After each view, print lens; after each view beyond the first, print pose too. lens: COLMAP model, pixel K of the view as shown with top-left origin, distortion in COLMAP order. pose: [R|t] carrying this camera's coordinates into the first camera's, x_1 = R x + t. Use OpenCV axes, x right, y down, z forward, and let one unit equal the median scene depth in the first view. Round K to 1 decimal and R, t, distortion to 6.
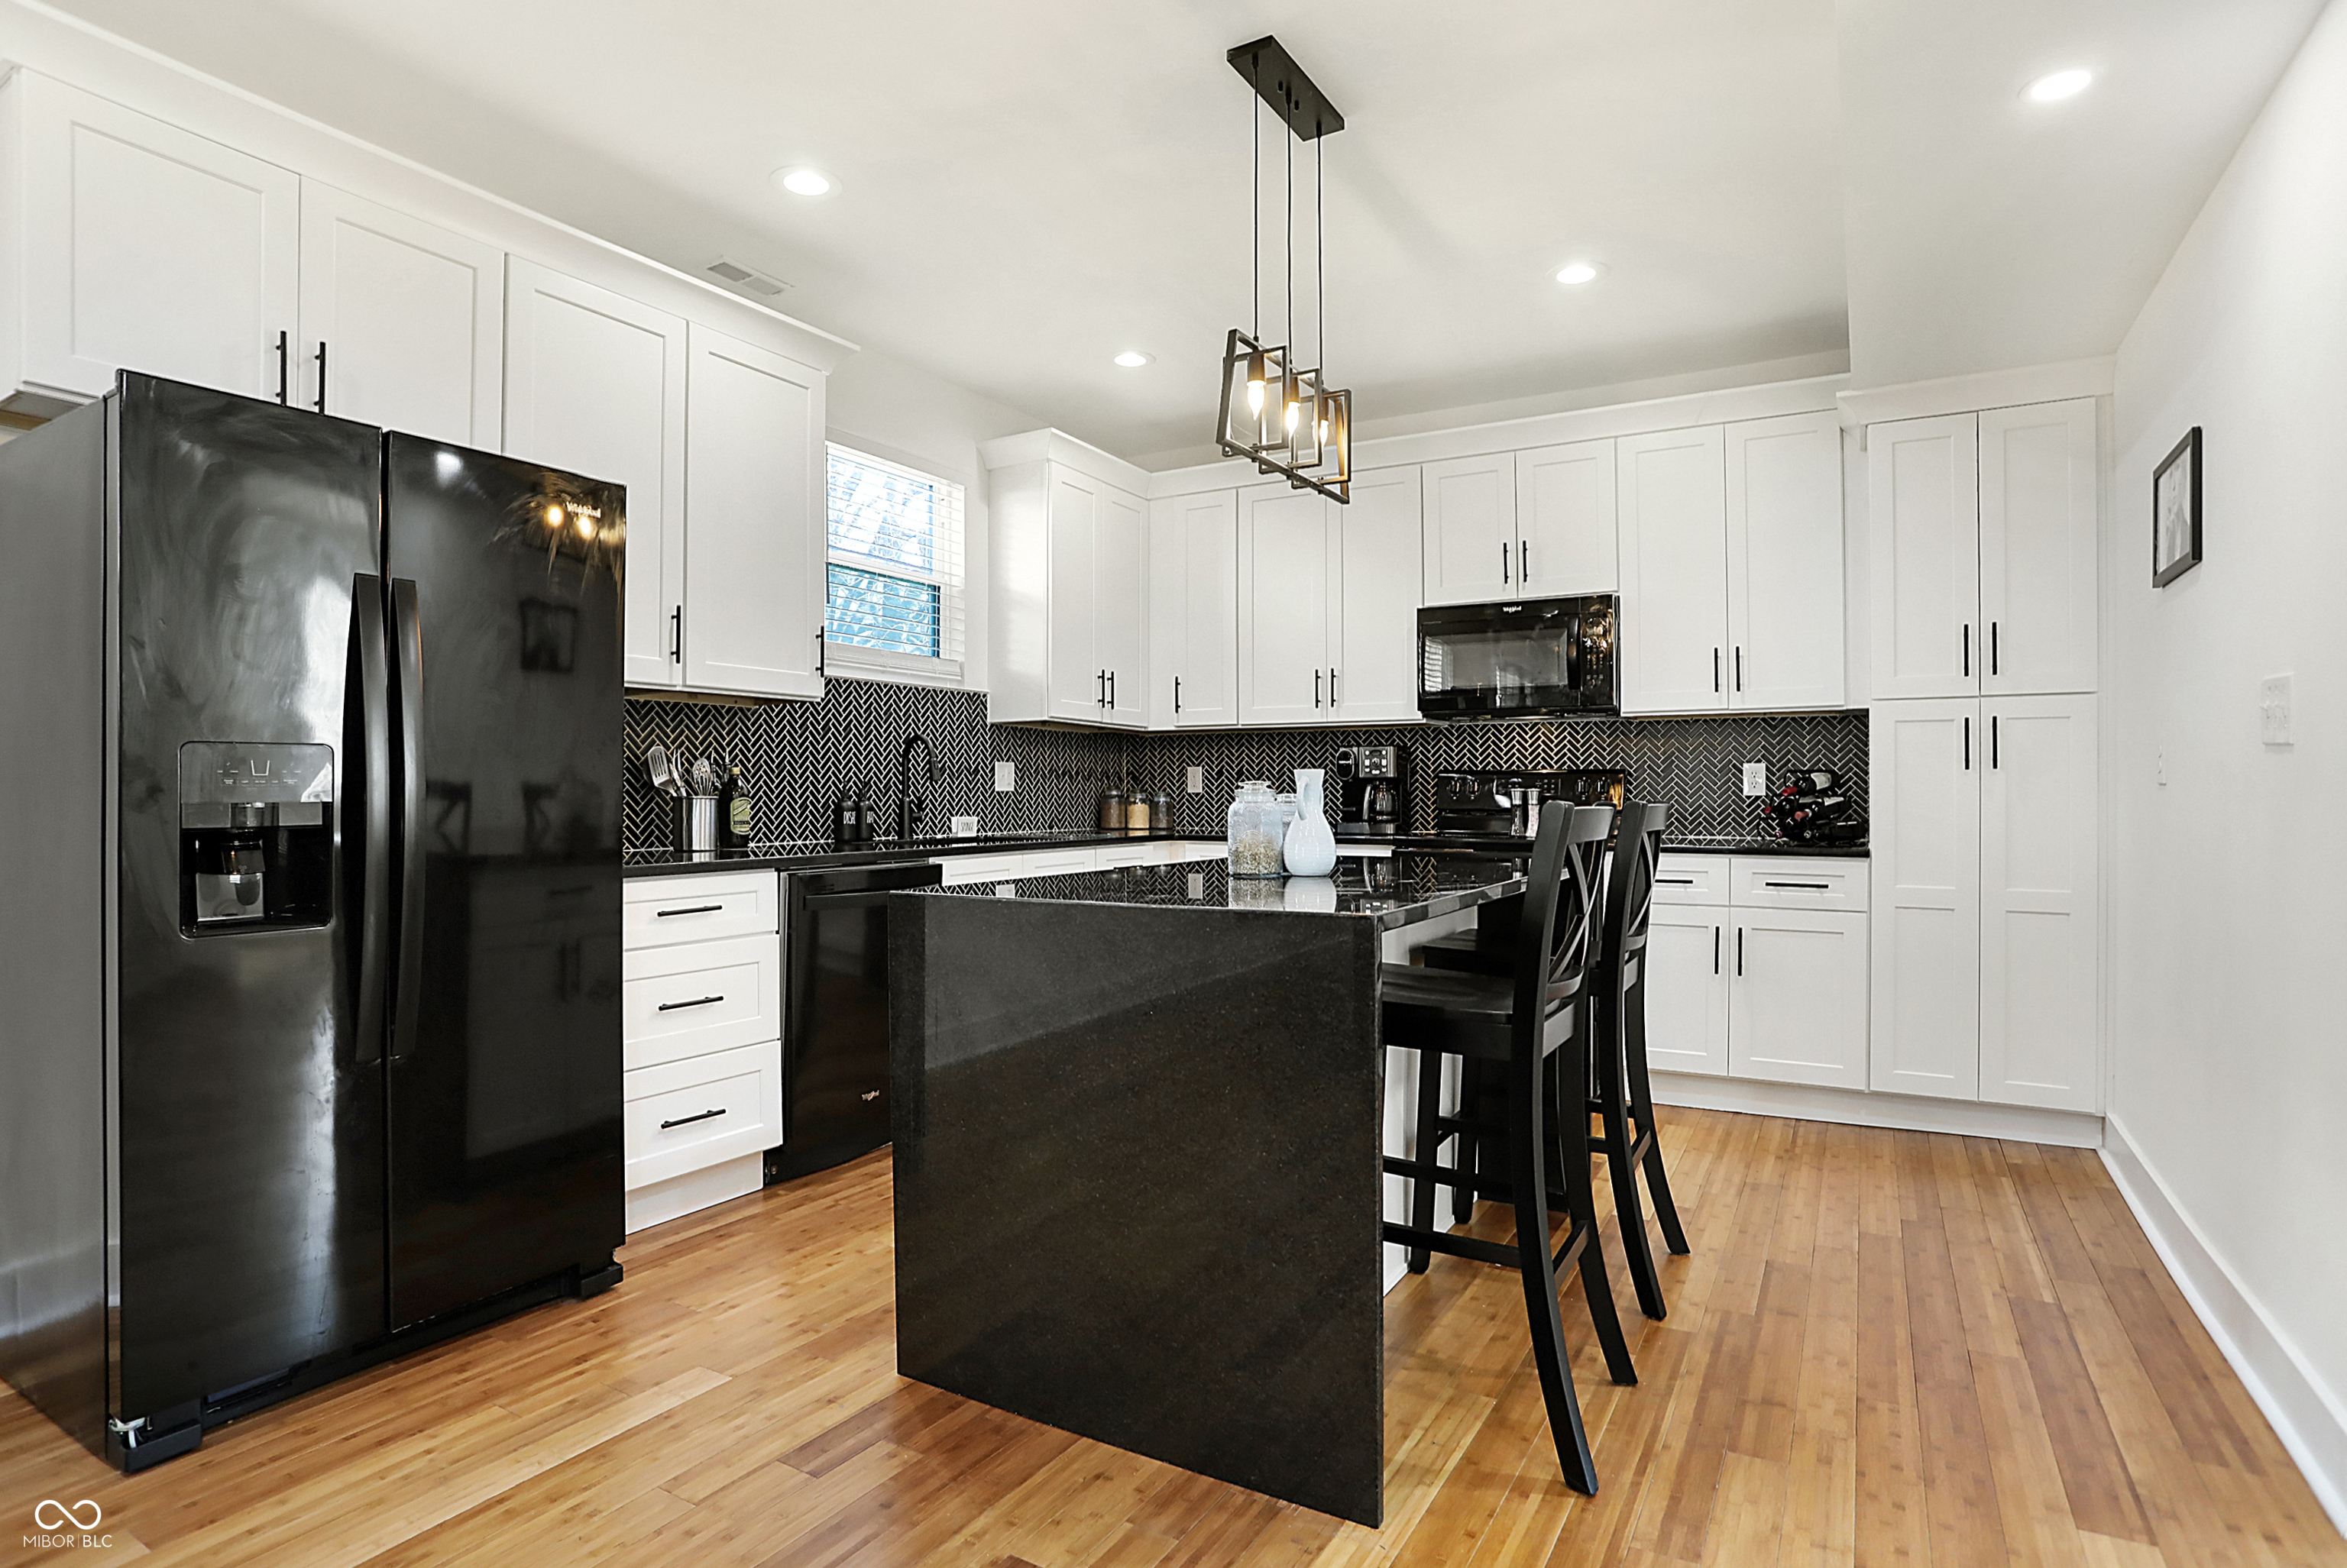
lens RADIAL K [[1256.1, 0, 1163.9], [0, 1256.1, 794.2], [0, 0, 1]] dist [-0.102221, 0.059496]
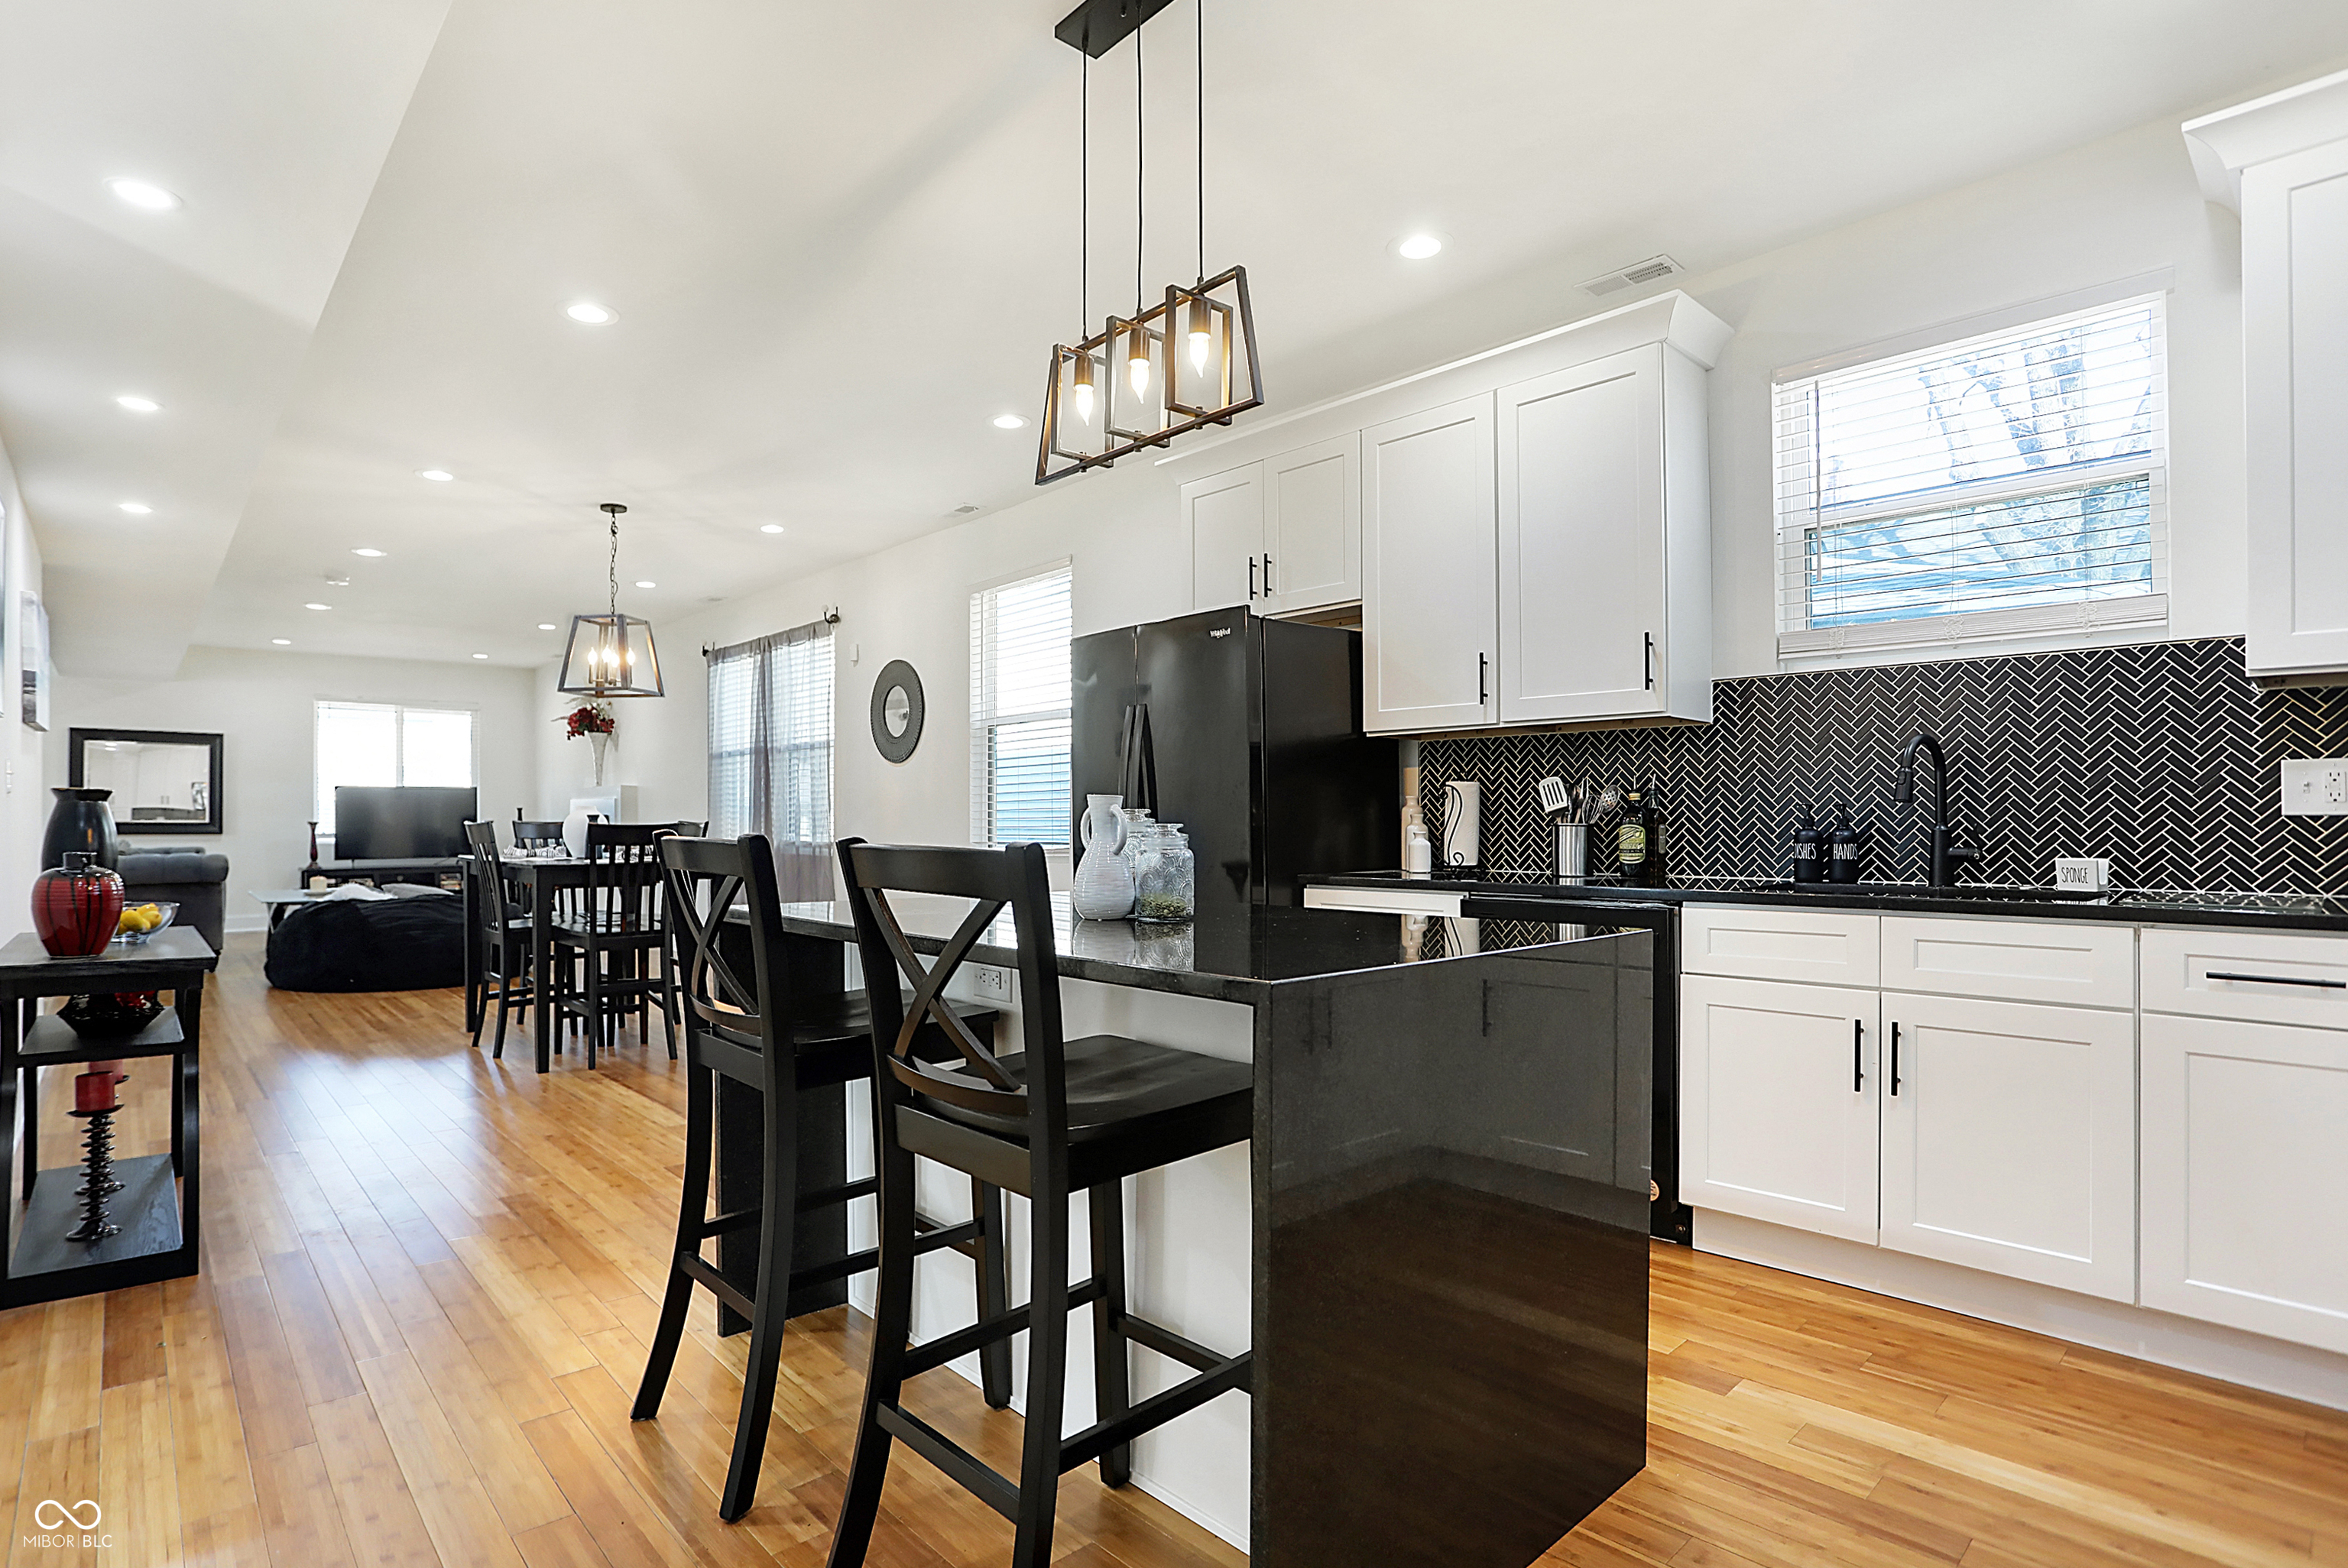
lens RADIAL K [[1158.0, 0, 1141.1], [0, 1158.0, 807.6], [0, 0, 1]] dist [-0.075625, 0.035818]
pose [[-0.303928, -0.006319, -0.952674, 0.497185], [0.004727, 0.999956, -0.008140, -0.004281], [0.952683, -0.006977, -0.303884, 0.736235]]
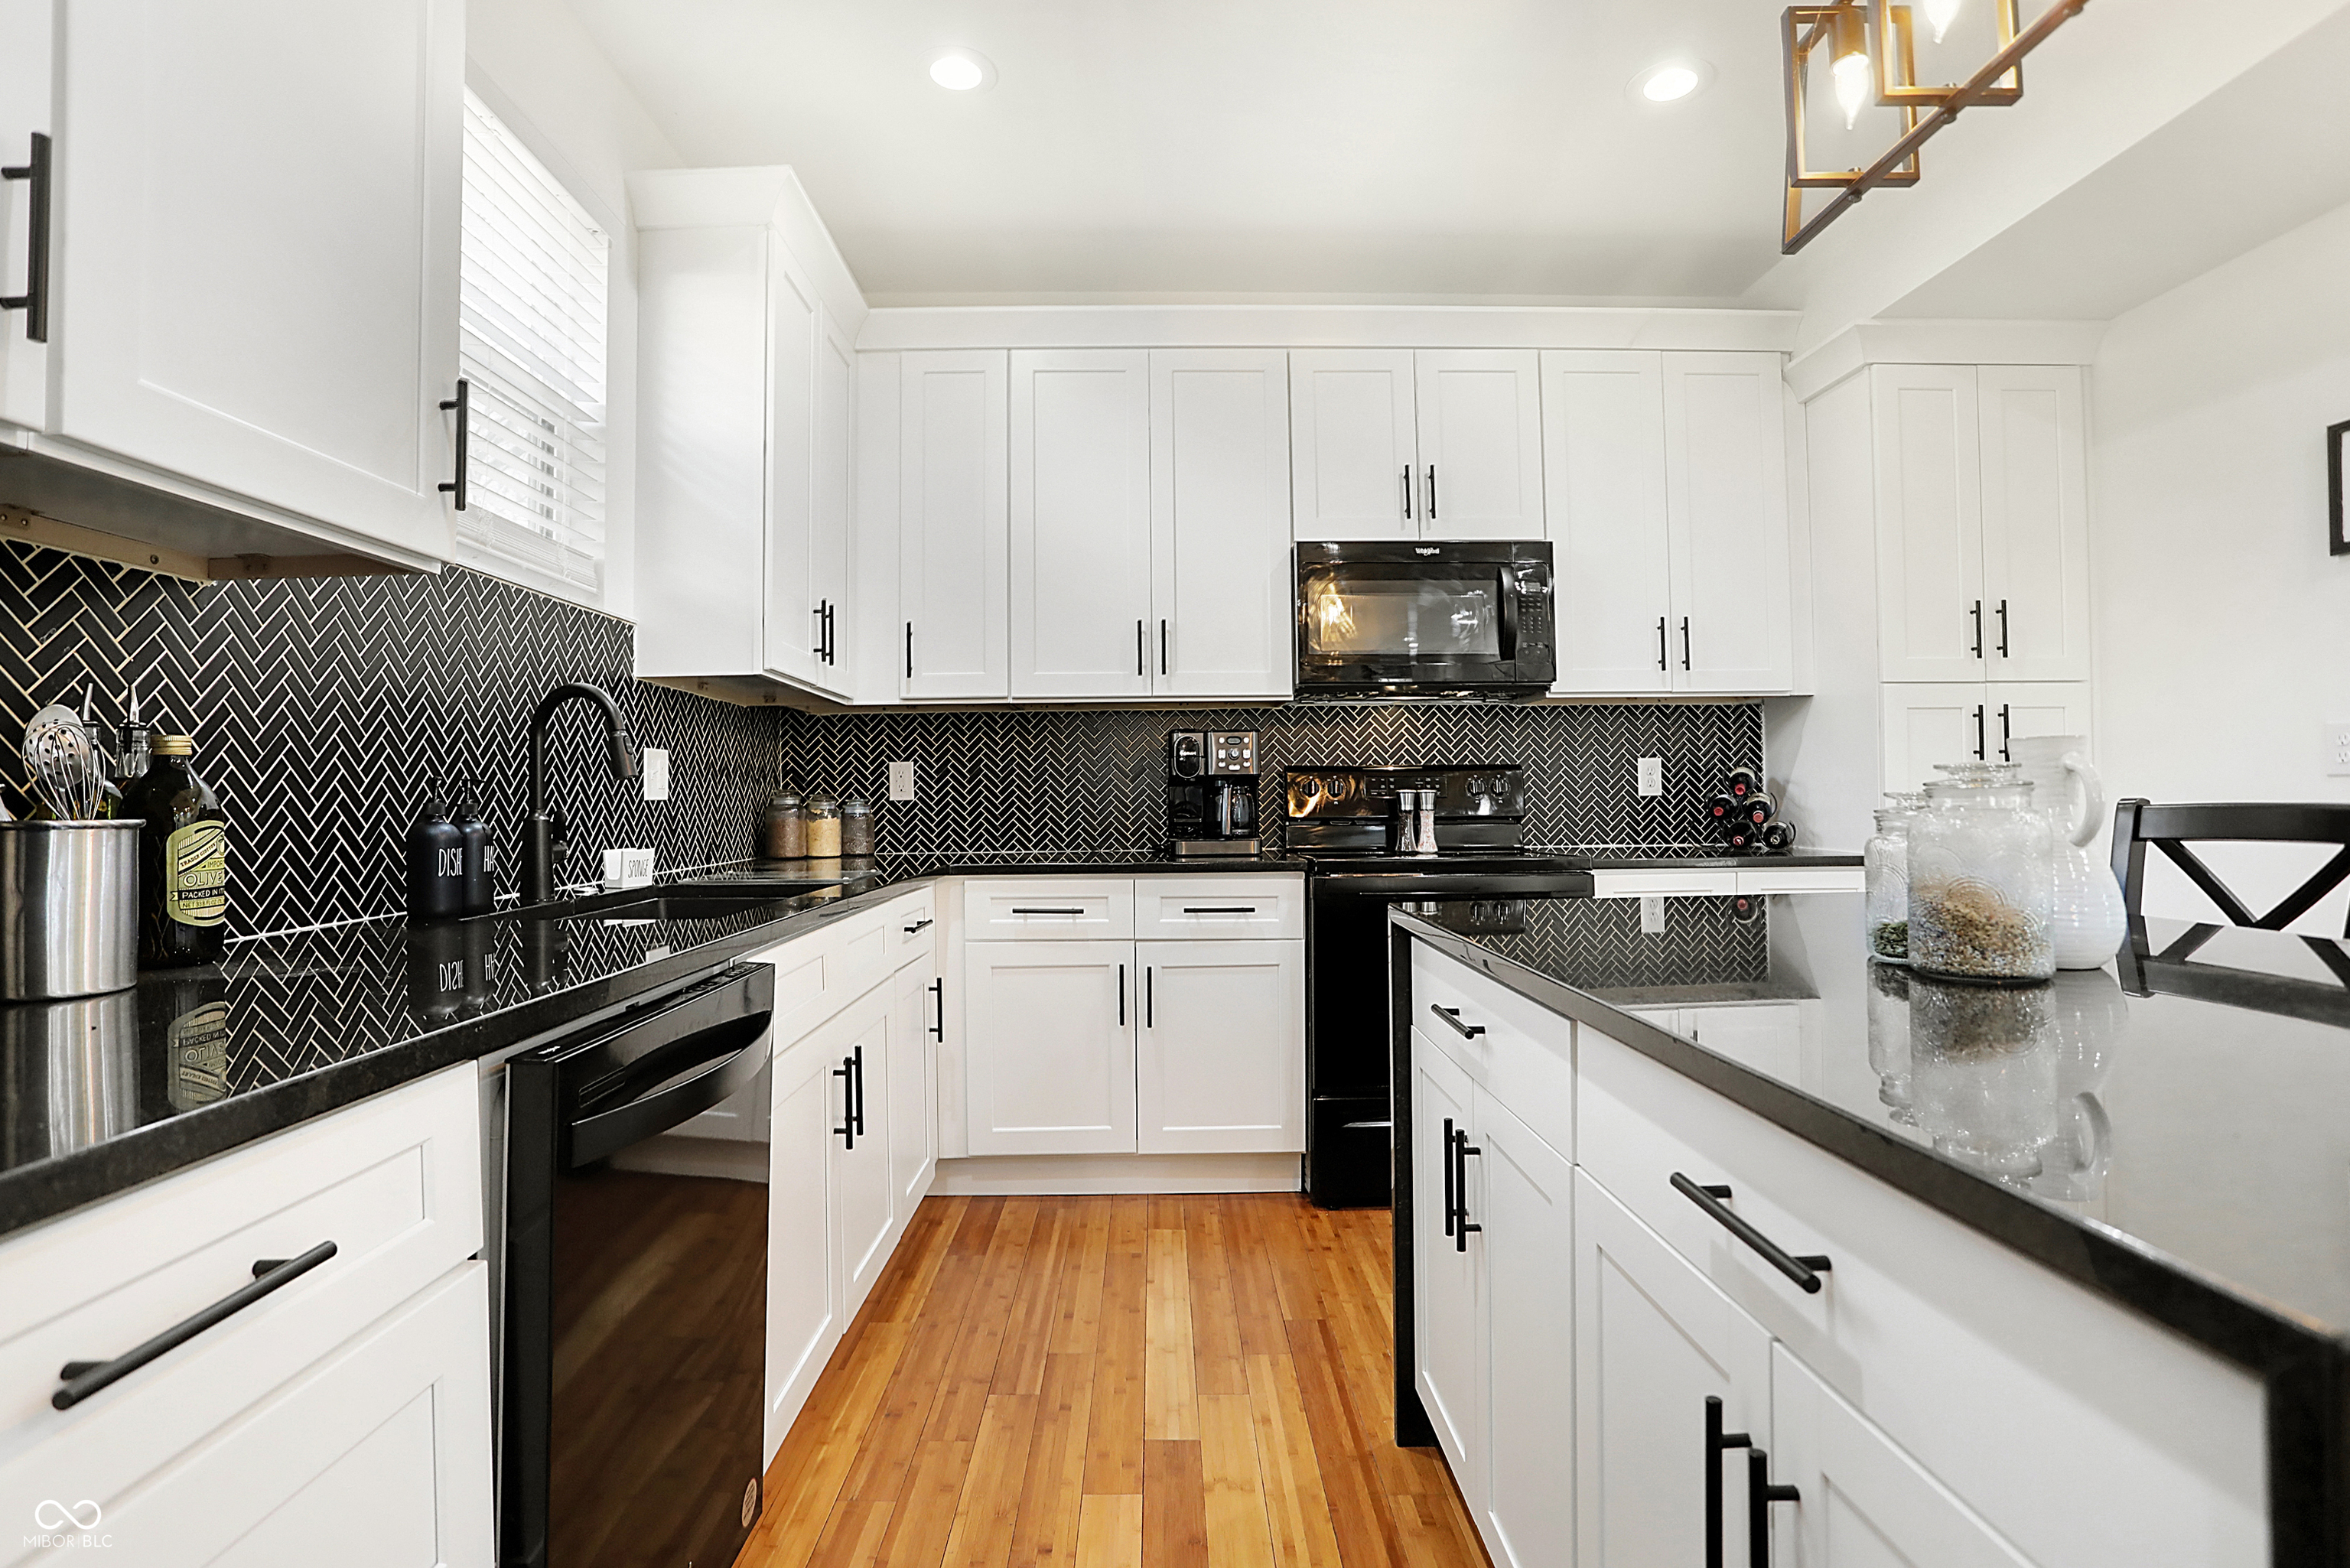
lens RADIAL K [[1182.4, 0, 1175.0], [0, 1182.4, 784.0], [0, 0, 1]] dist [-0.088742, 0.047161]
pose [[0.853443, -0.002778, 0.521179, -0.220630], [0.010324, 0.999880, -0.011577, -0.001152], [-0.521084, 0.015261, 0.853369, 0.470663]]
